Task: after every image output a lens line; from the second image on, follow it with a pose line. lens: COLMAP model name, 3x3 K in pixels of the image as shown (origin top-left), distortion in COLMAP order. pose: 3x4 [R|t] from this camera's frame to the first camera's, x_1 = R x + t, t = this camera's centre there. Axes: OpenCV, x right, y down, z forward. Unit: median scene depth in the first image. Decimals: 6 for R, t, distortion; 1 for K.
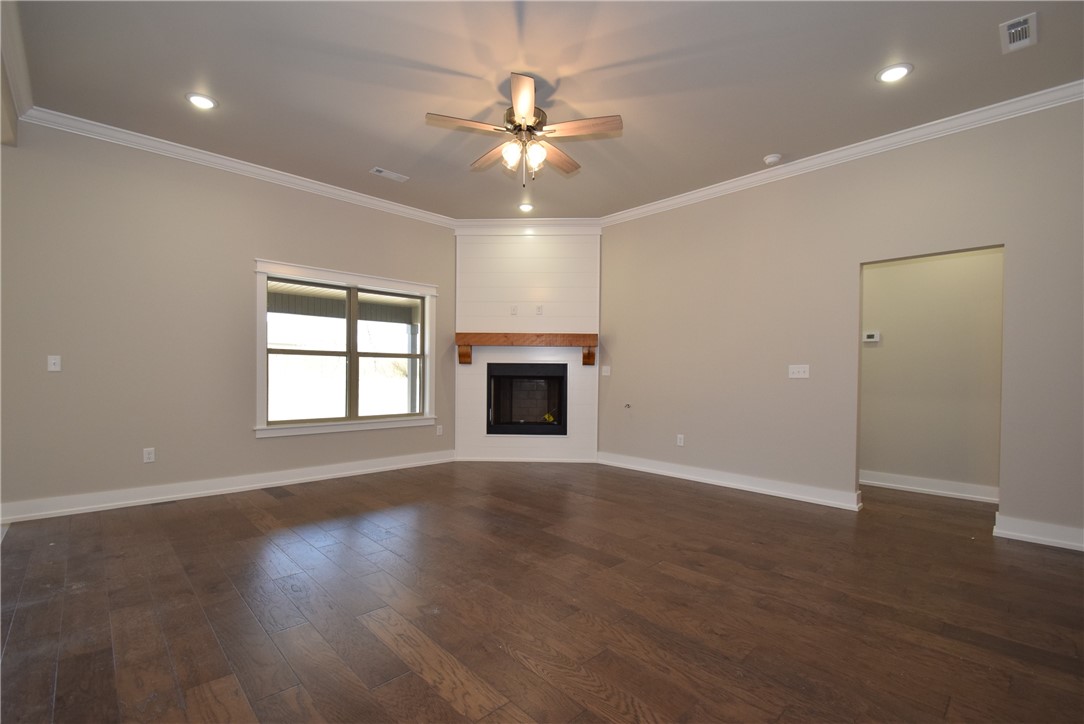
lens RADIAL K [[478.2, 0, 531.6], [0, 478.2, 377.7], [0, 0, 1]] dist [-0.003296, -0.000155]
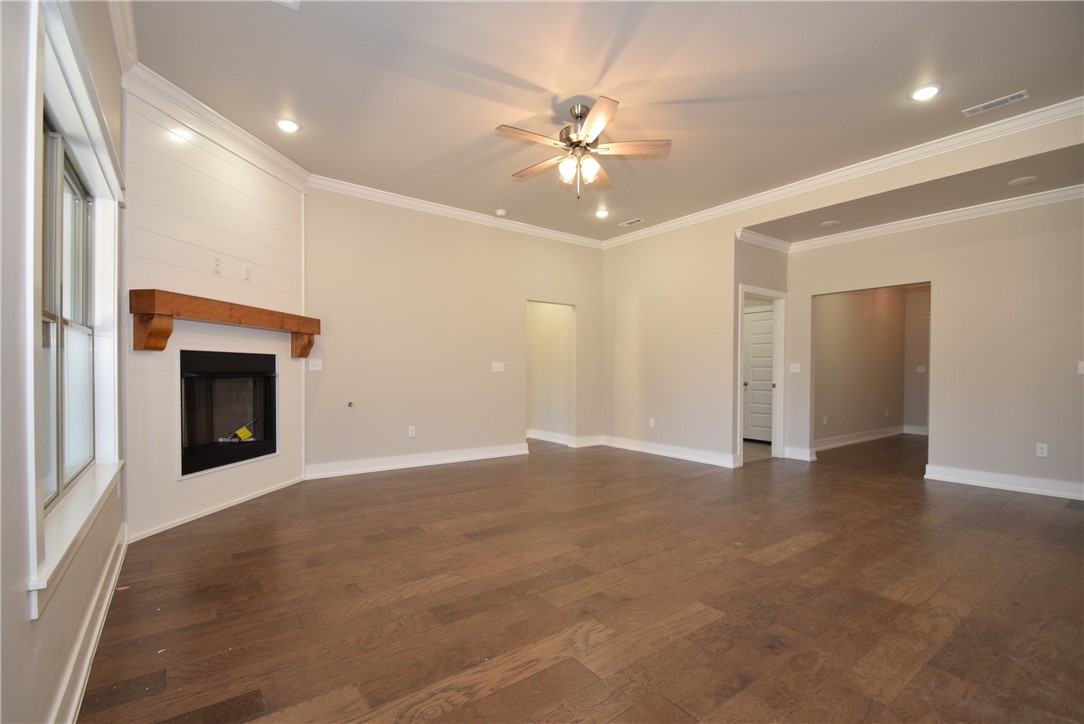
lens RADIAL K [[478.2, 0, 531.6], [0, 478.2, 377.7], [0, 0, 1]] dist [-0.003296, -0.000155]
pose [[0.121064, -0.020628, 0.992430, -0.645970], [0.003577, 0.999787, 0.020344, -0.007668], [-0.992638, 0.001087, 0.121111, 0.564581]]
